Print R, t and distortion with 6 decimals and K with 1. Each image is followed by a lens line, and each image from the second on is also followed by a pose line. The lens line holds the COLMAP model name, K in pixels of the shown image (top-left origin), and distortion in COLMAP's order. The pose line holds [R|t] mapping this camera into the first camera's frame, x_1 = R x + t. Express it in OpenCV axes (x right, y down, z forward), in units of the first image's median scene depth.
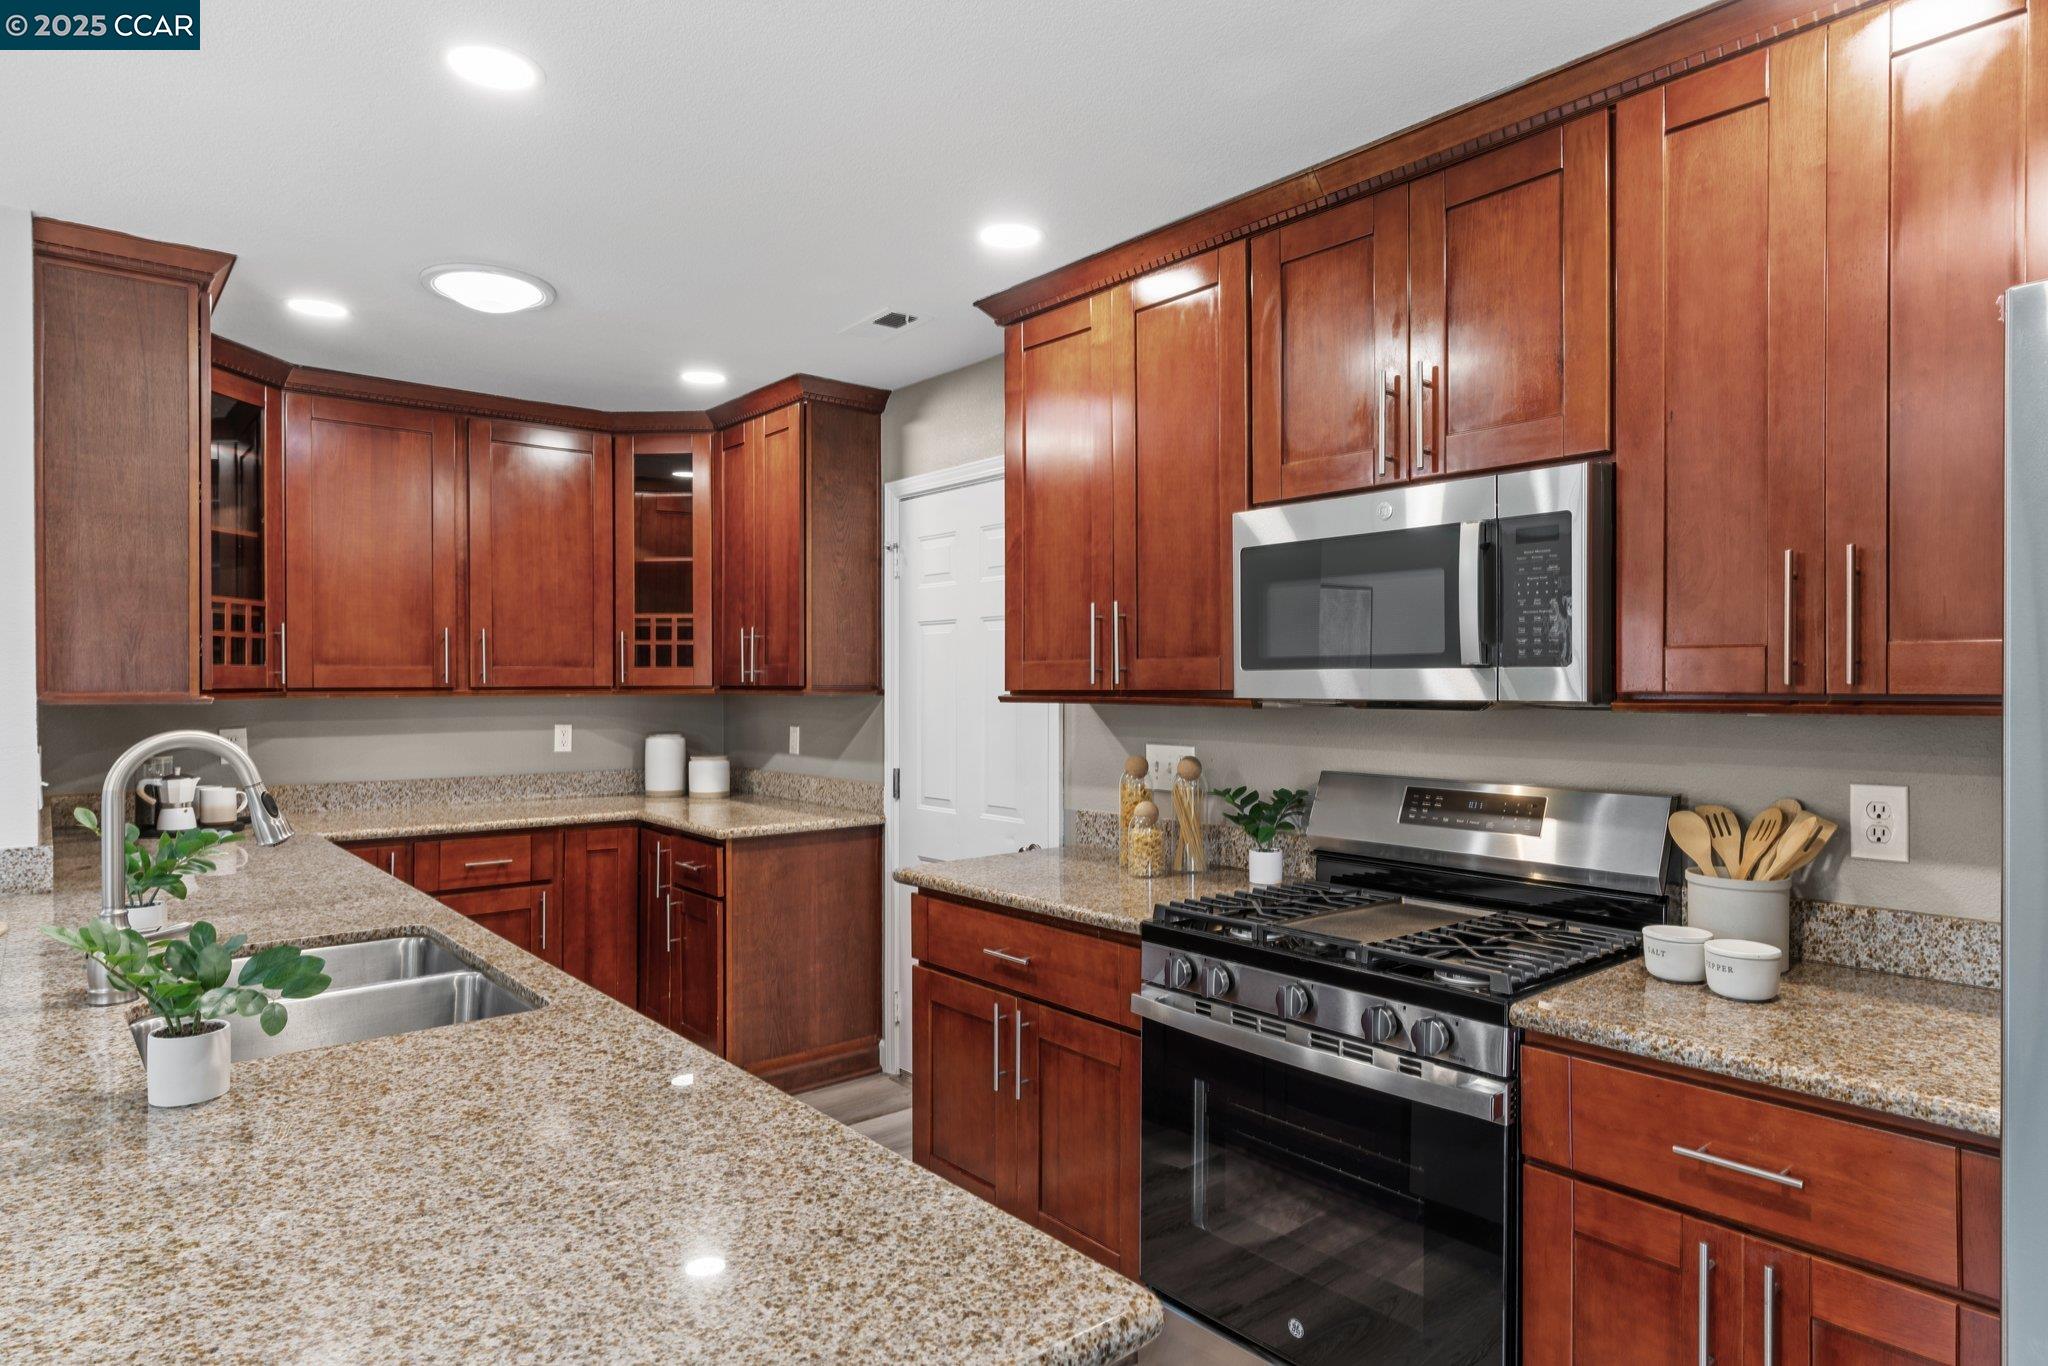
lens RADIAL K [[1173.4, 0, 1027.4], [0, 1173.4, 689.9], [0, 0, 1]] dist [0.003927, 0.000408]
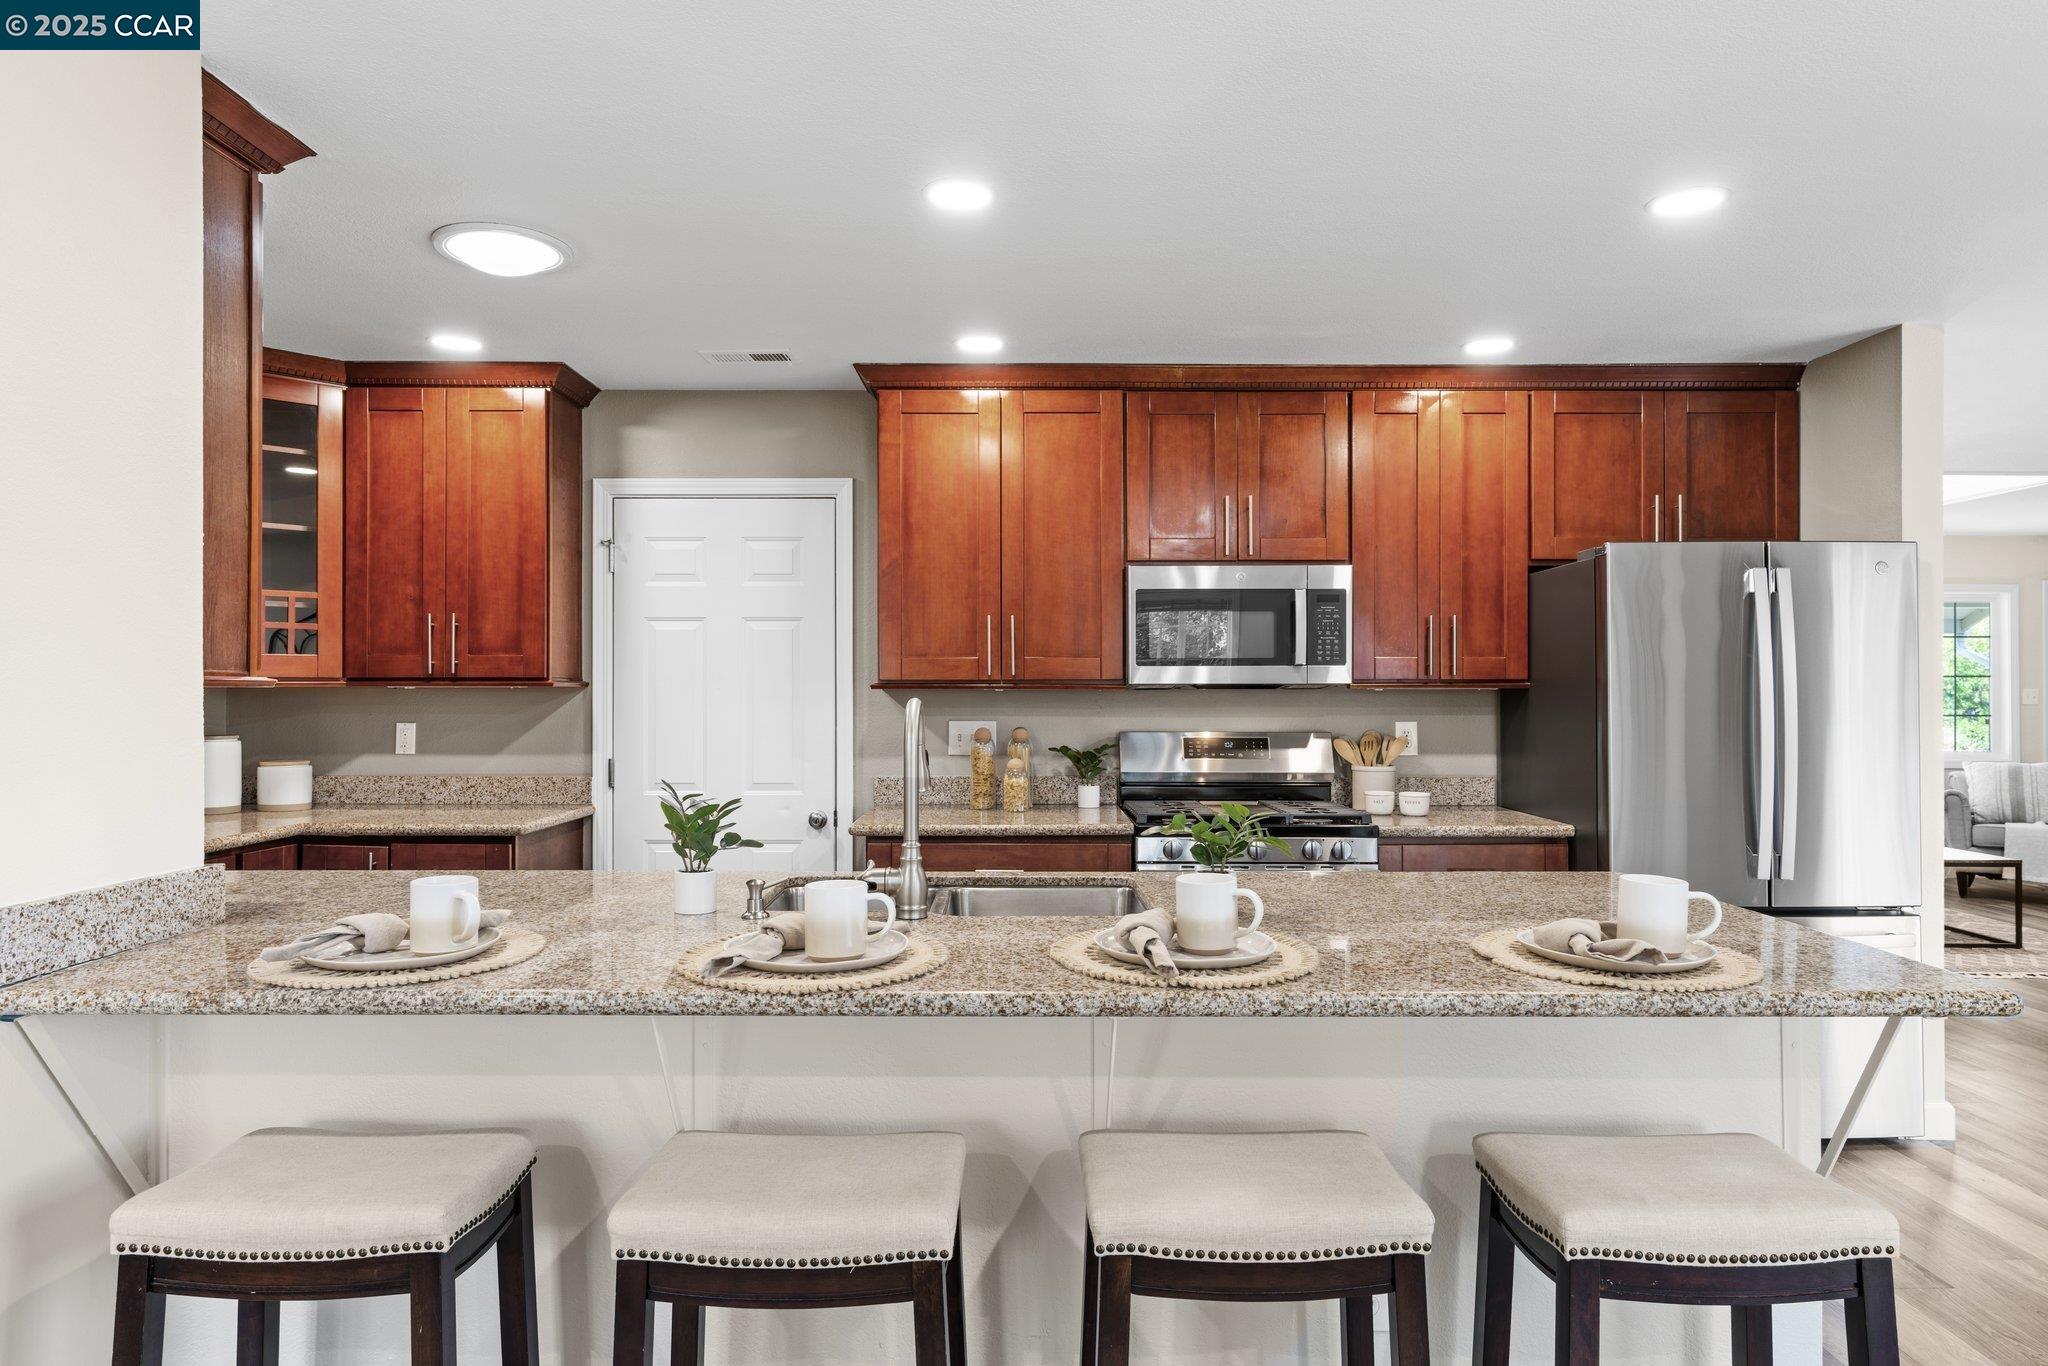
lens RADIAL K [[1220.6, 0, 1024.0], [0, 1220.6, 683.0], [0, 0, 1]] dist [0.003313, 0.002657]
pose [[0.641418, 0.005720, 0.767170, -0.950112], [0.003975, 0.999934, -0.010779, 0.018989], [-0.767181, 0.009963, 0.641353, 0.051447]]
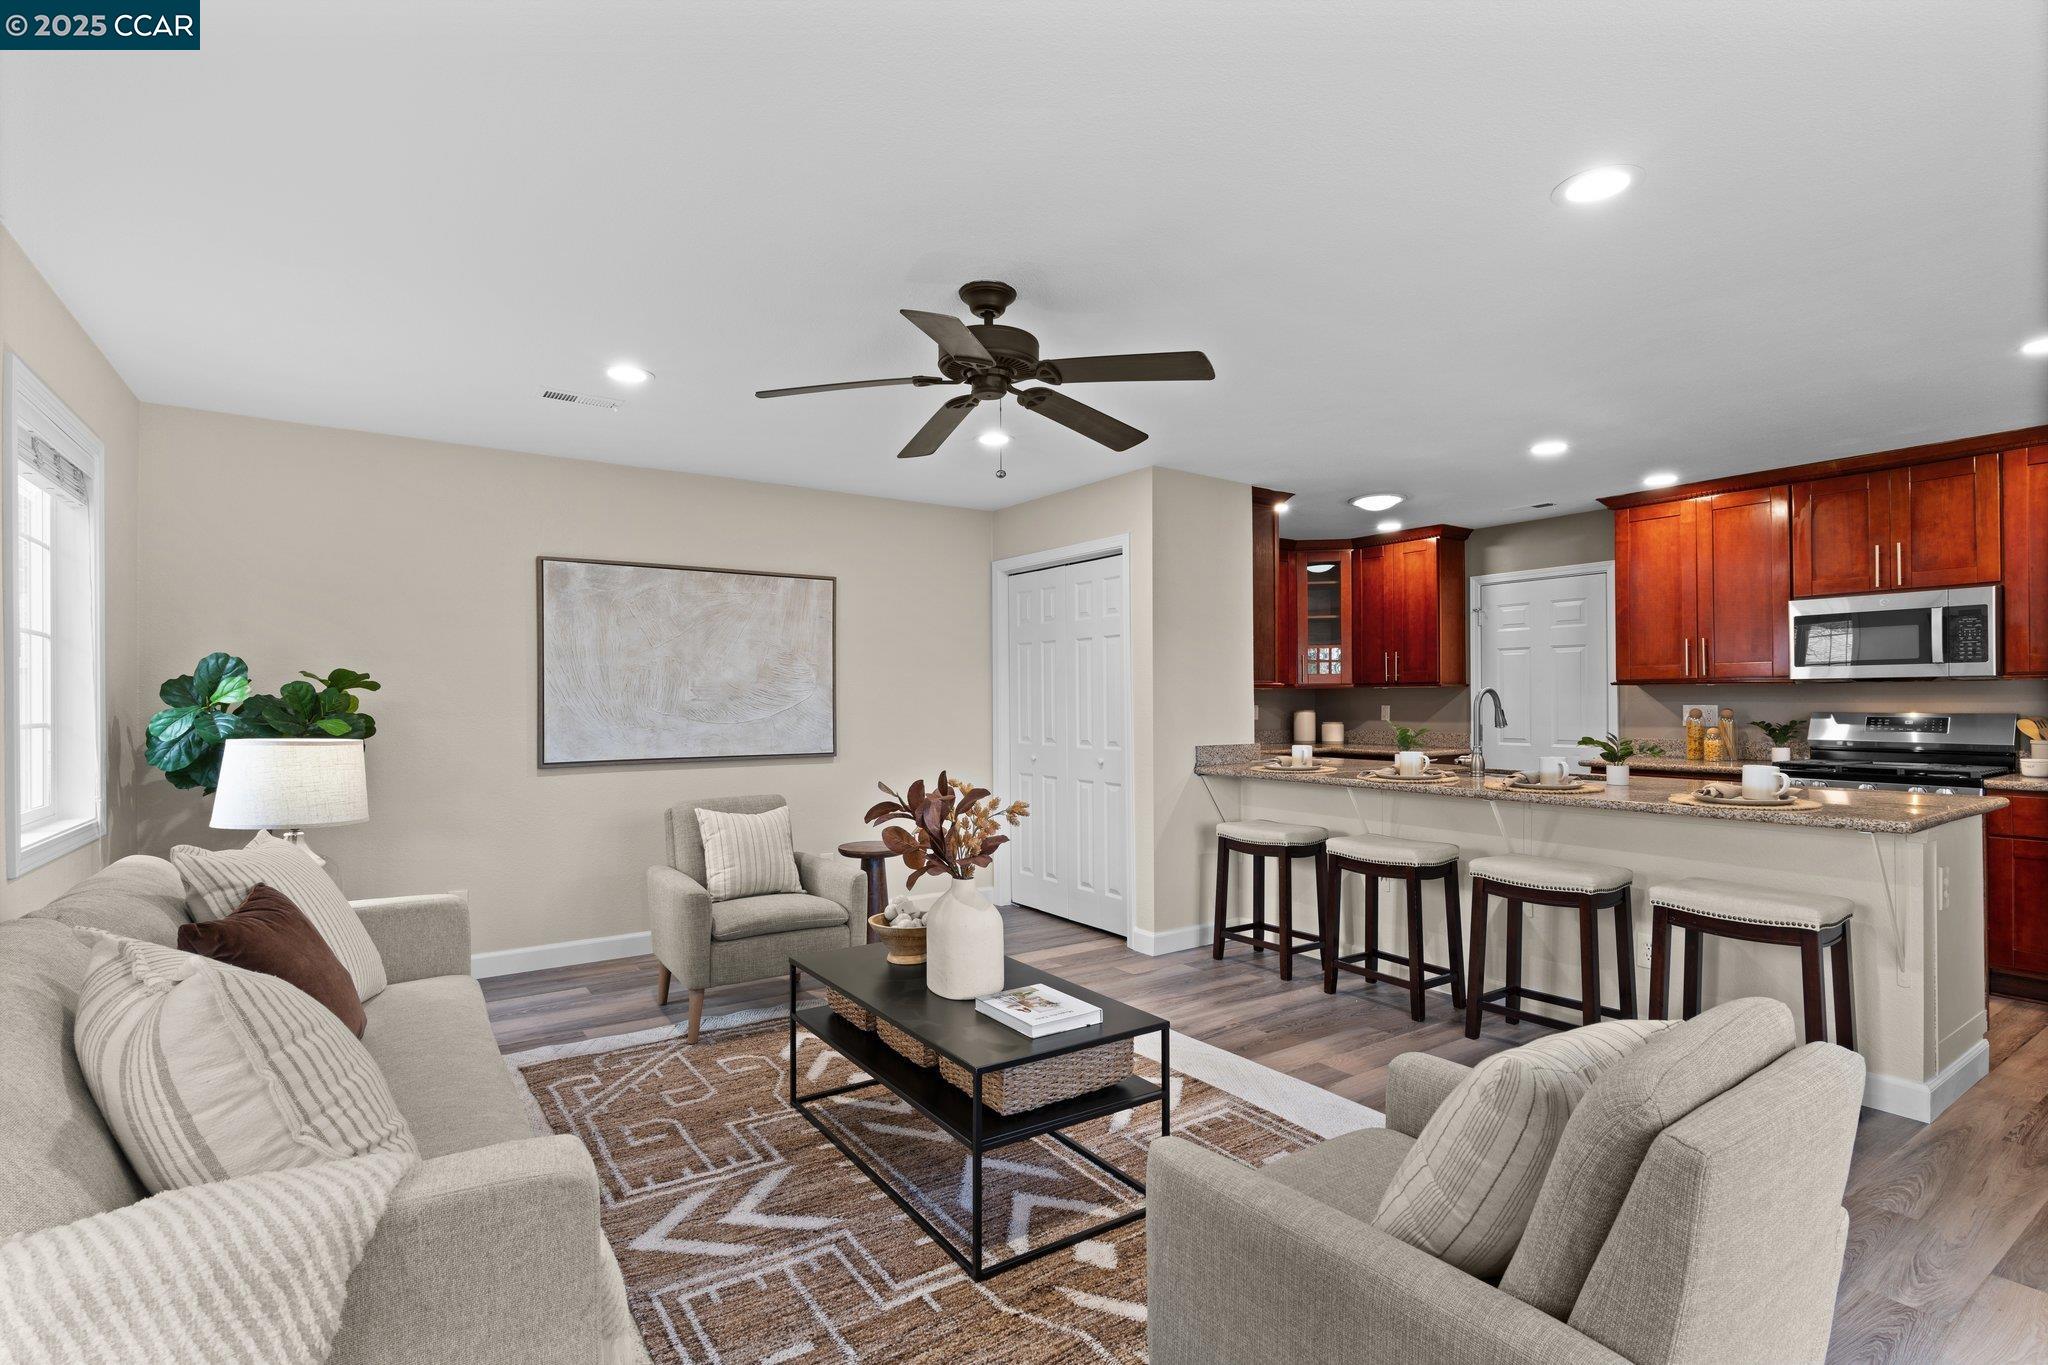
lens RADIAL K [[968.6, 0, 1026.0], [0, 968.6, 698.3], [0, 0, 1]] dist [0.002255, 0.000352]
pose [[0.995454, -0.004915, -0.095116, -0.956232], [0.004291, 0.999968, -0.006765, 0.042547], [0.095147, 0.006327, 0.995443, -0.893954]]
